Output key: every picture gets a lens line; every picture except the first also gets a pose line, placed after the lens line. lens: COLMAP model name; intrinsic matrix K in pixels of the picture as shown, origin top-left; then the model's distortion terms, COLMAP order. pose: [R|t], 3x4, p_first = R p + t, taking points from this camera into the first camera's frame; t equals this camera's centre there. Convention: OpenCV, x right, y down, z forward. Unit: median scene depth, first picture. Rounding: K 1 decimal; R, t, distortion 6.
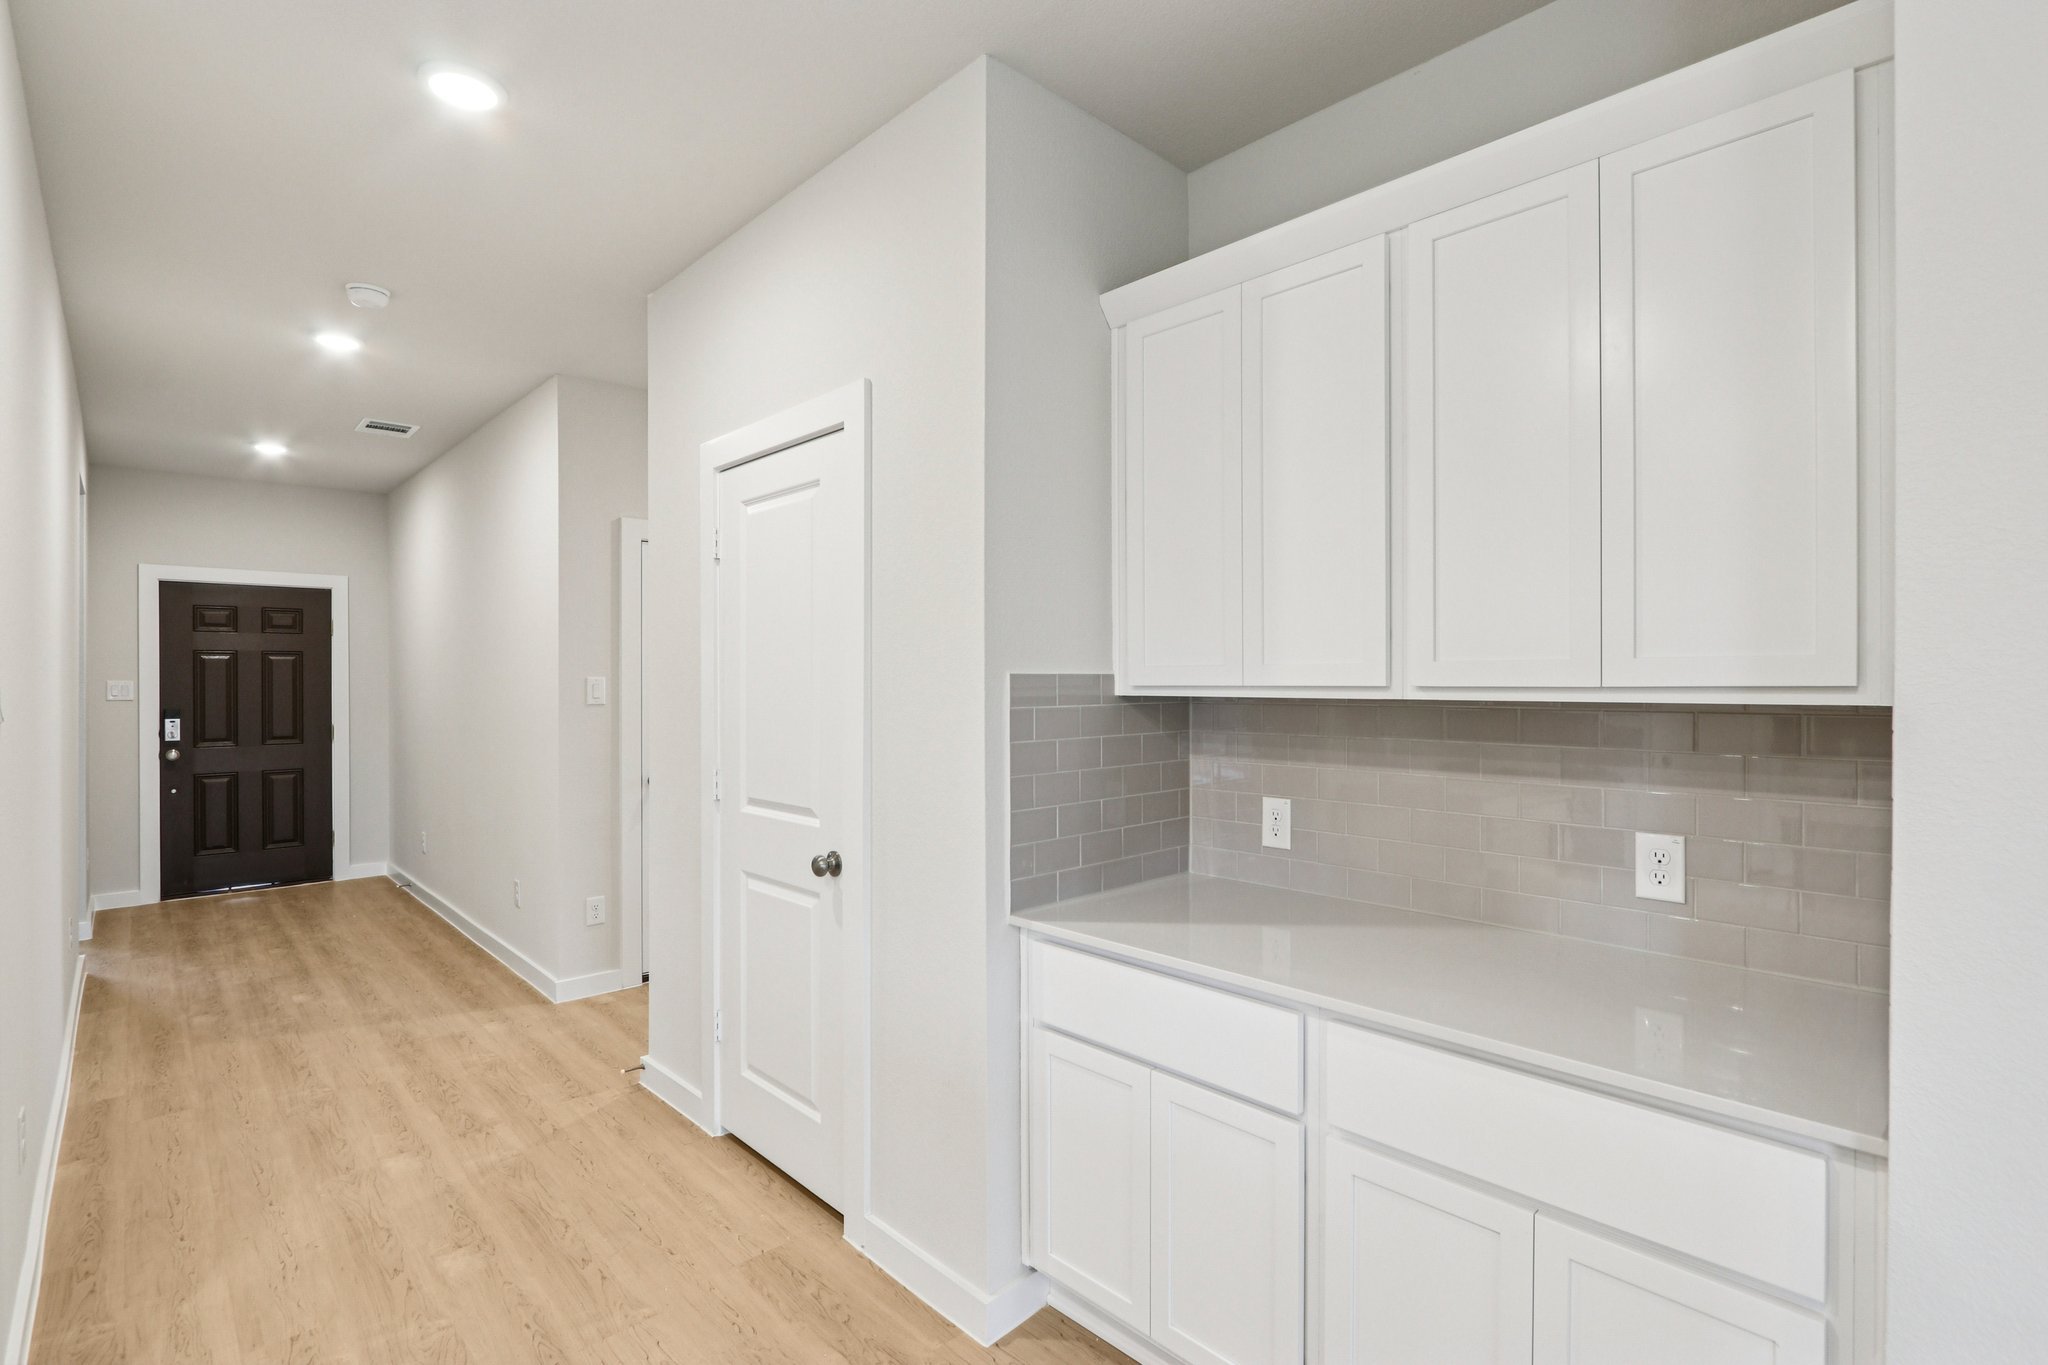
lens RADIAL K [[948.5, 0, 1010.5], [0, 948.5, 685.0], [0, 0, 1]] dist [-0.010813, 0.001274]
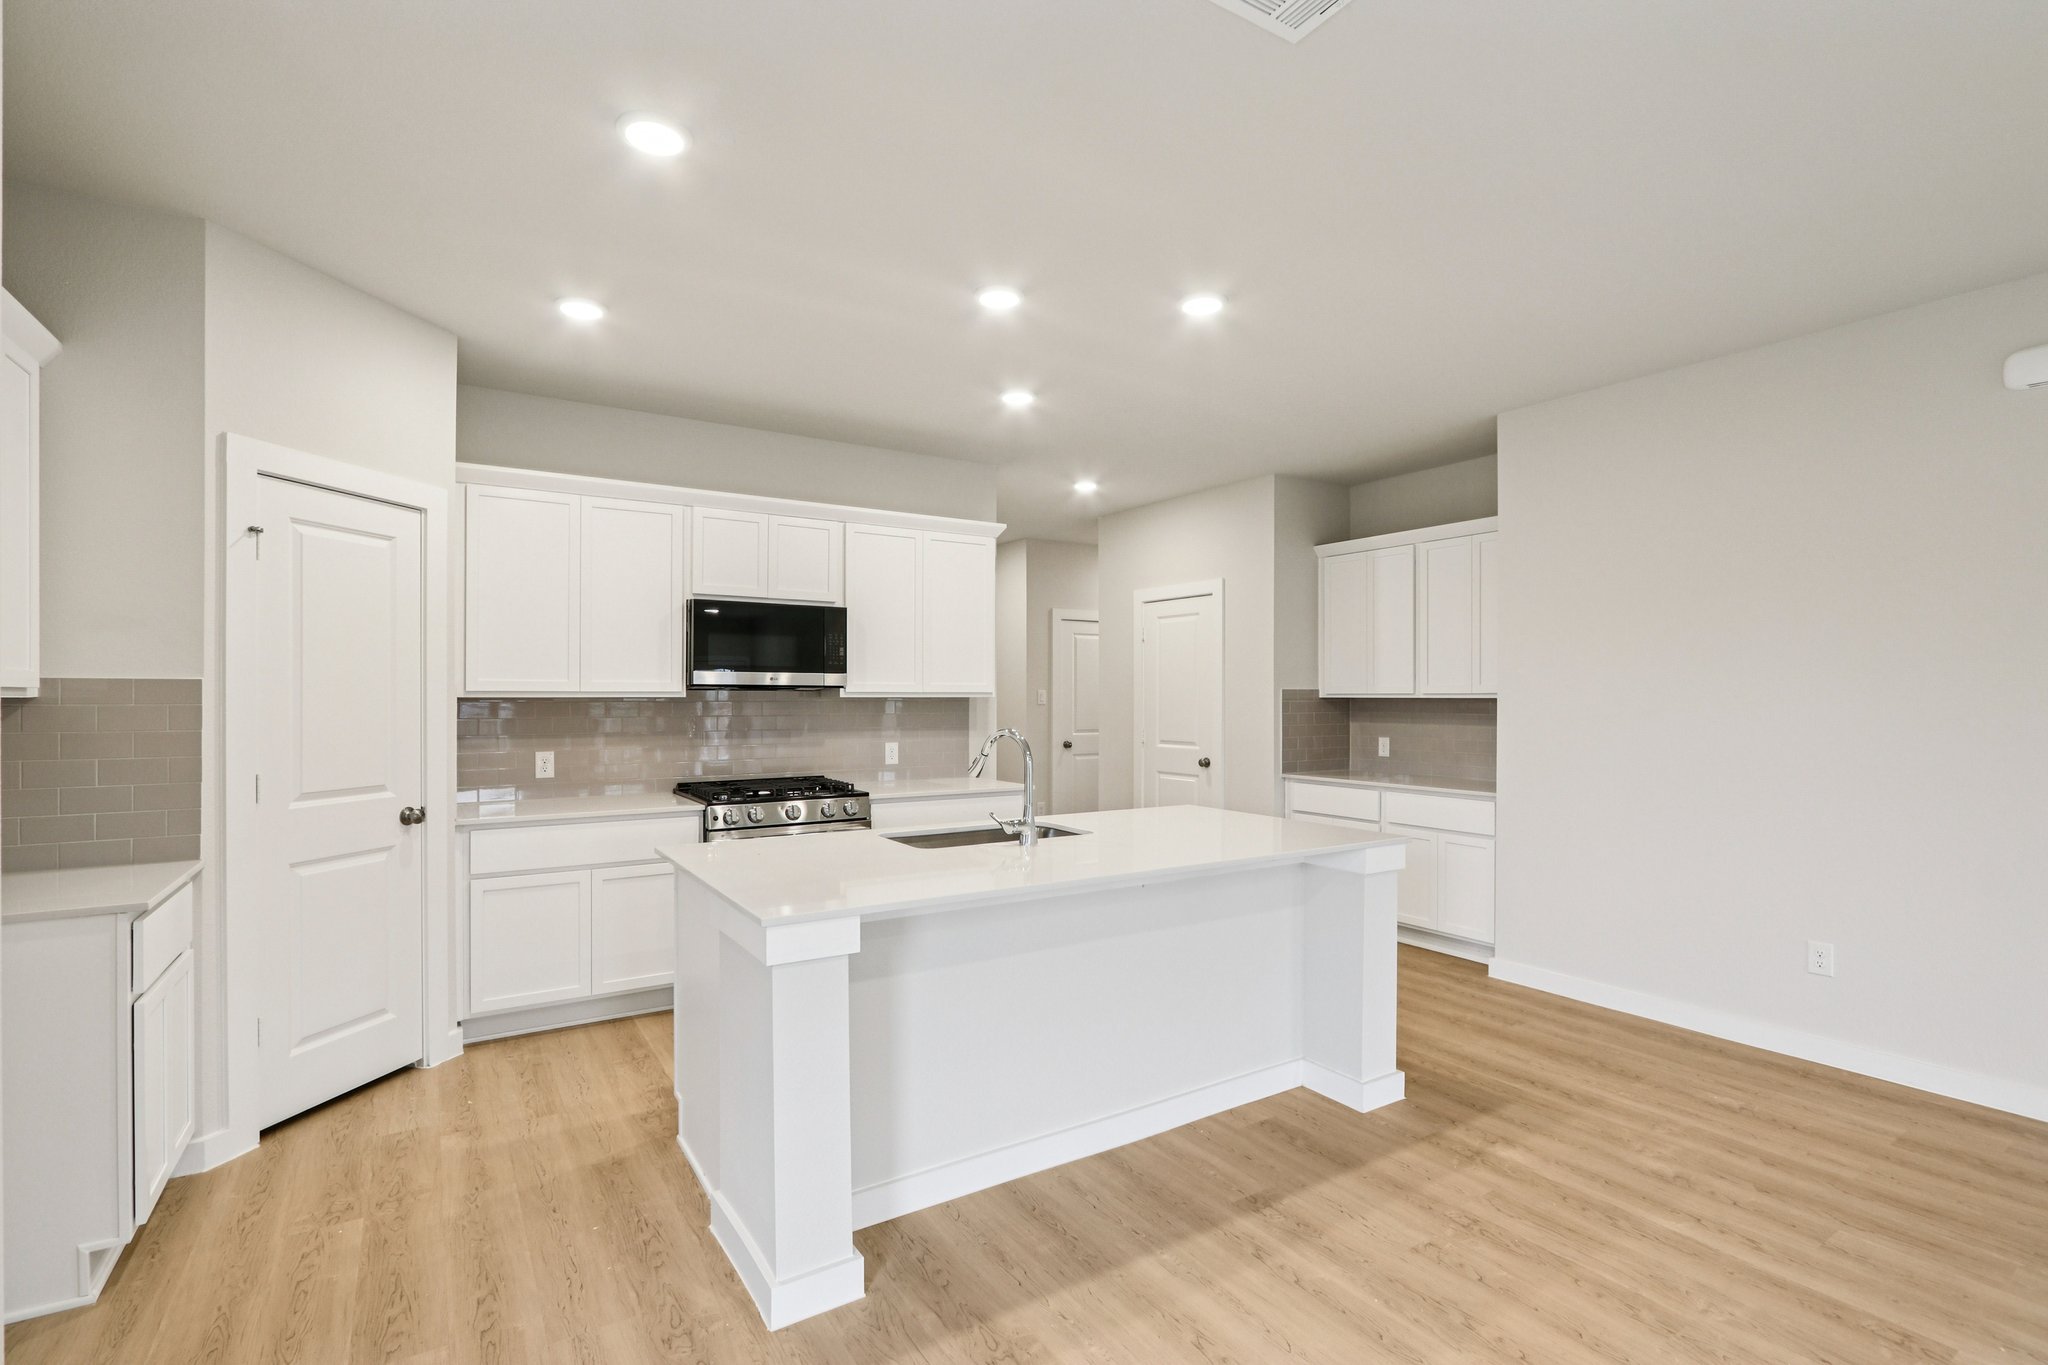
lens RADIAL K [[948.5, 0, 1042.0], [0, 948.5, 696.4], [0, 0, 1]] dist [-0.010813, 0.001274]
pose [[0.987013, 0.001397, -0.160635, -0.225644], [-0.001817, 0.999995, -0.002465, 0.015722], [0.160631, 0.002725, 0.987011, -1.701861]]
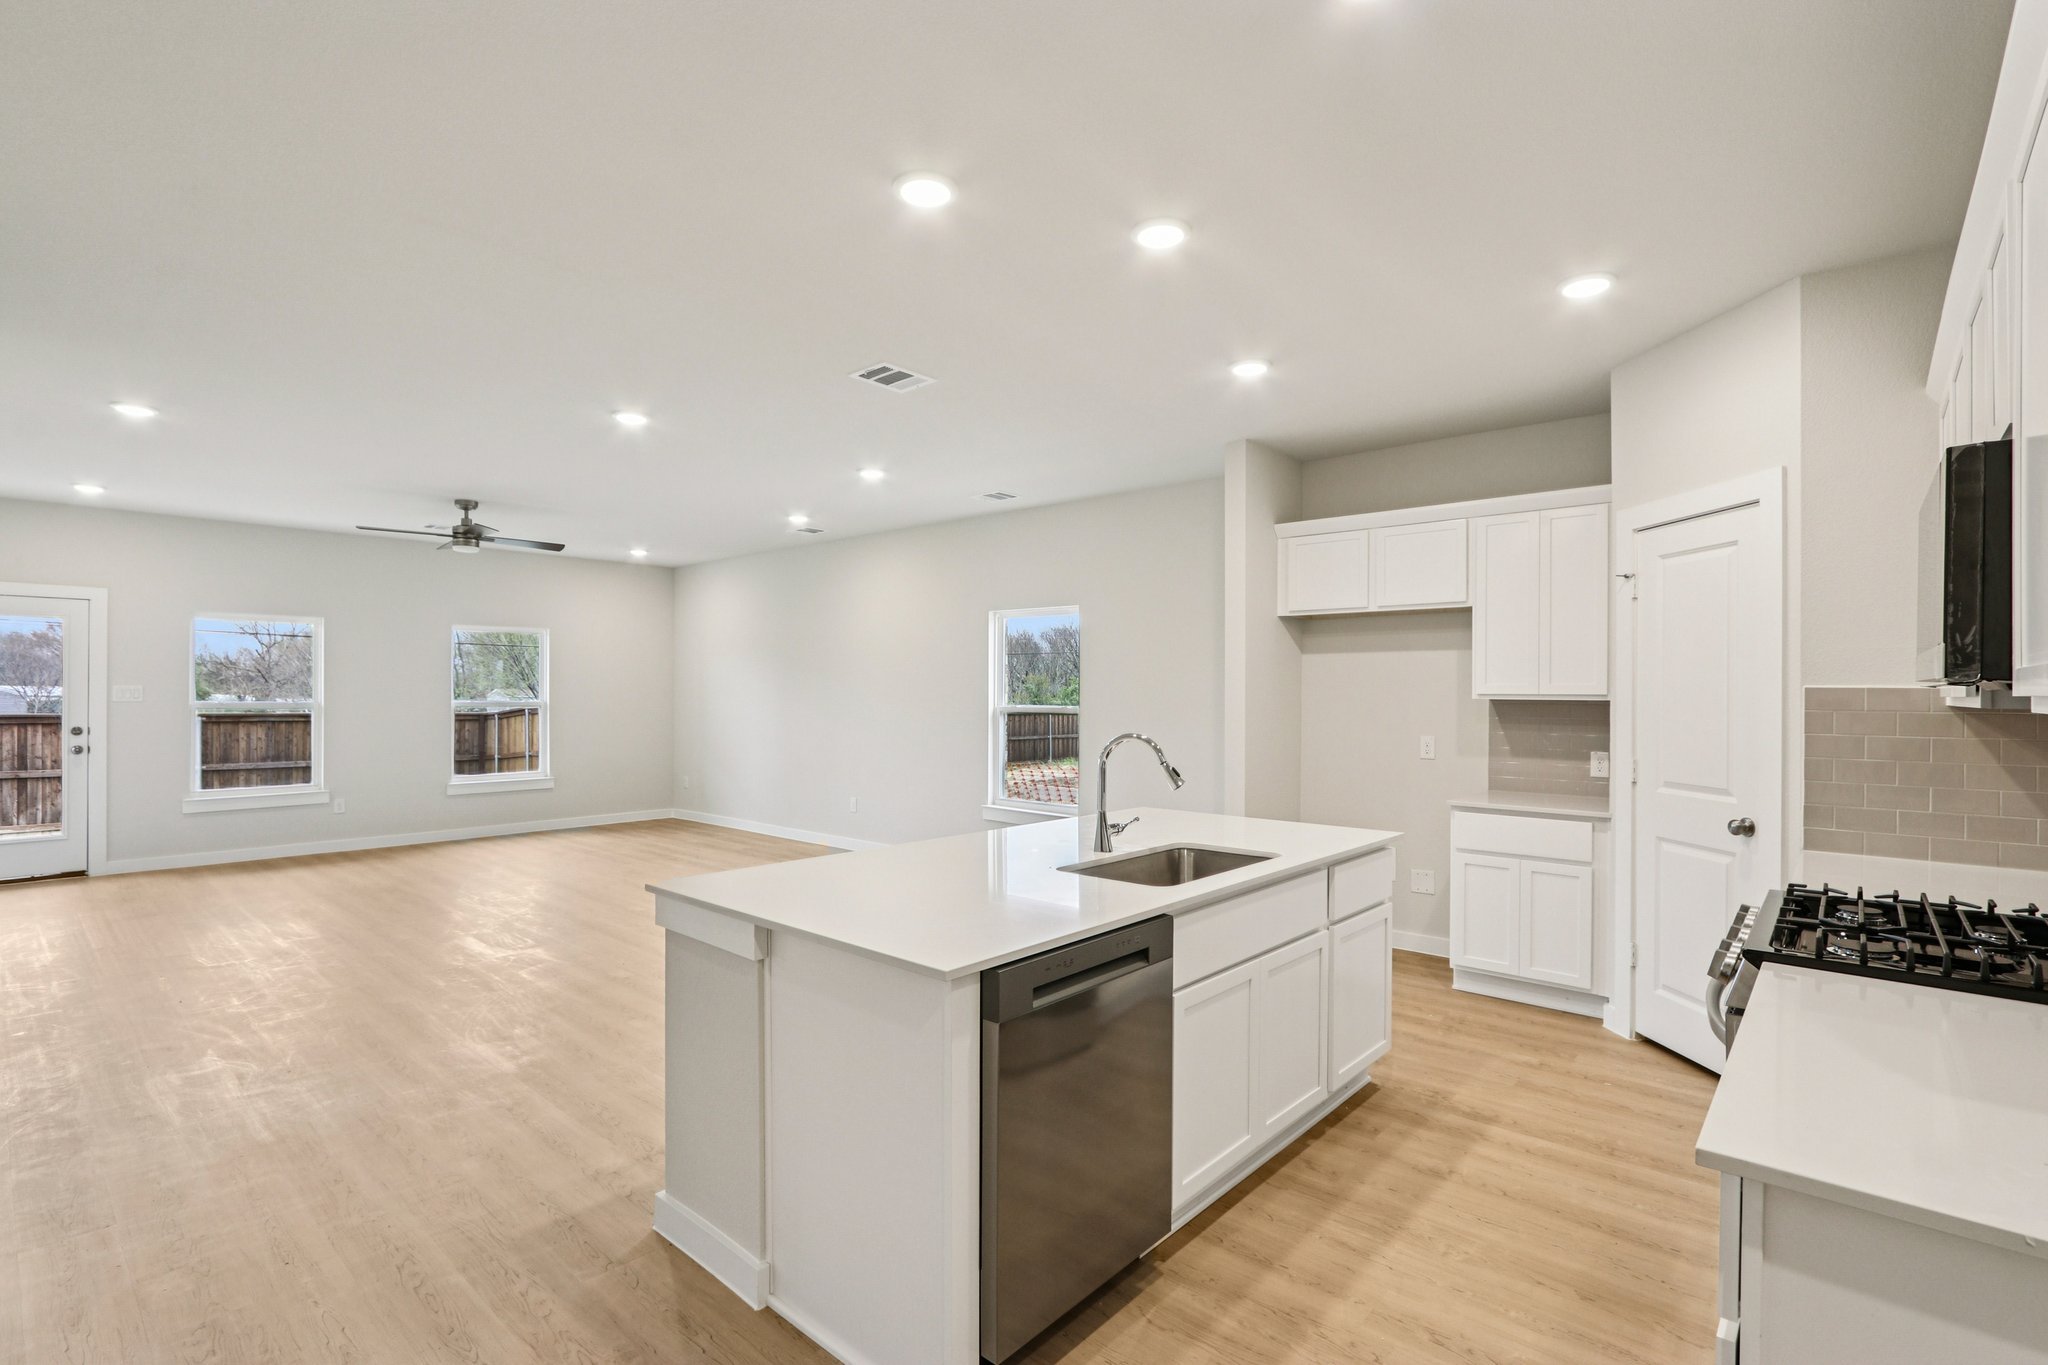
lens RADIAL K [[948.5, 0, 1026.9], [0, 948.5, 686.6], [0, 0, 1]] dist [-0.010813, 0.001274]
pose [[-0.995758, -0.002340, -0.091986, -0.239010], [-0.002281, 0.999997, -0.000741, -0.005287], [0.091987, -0.000528, -0.995760, 0.838177]]
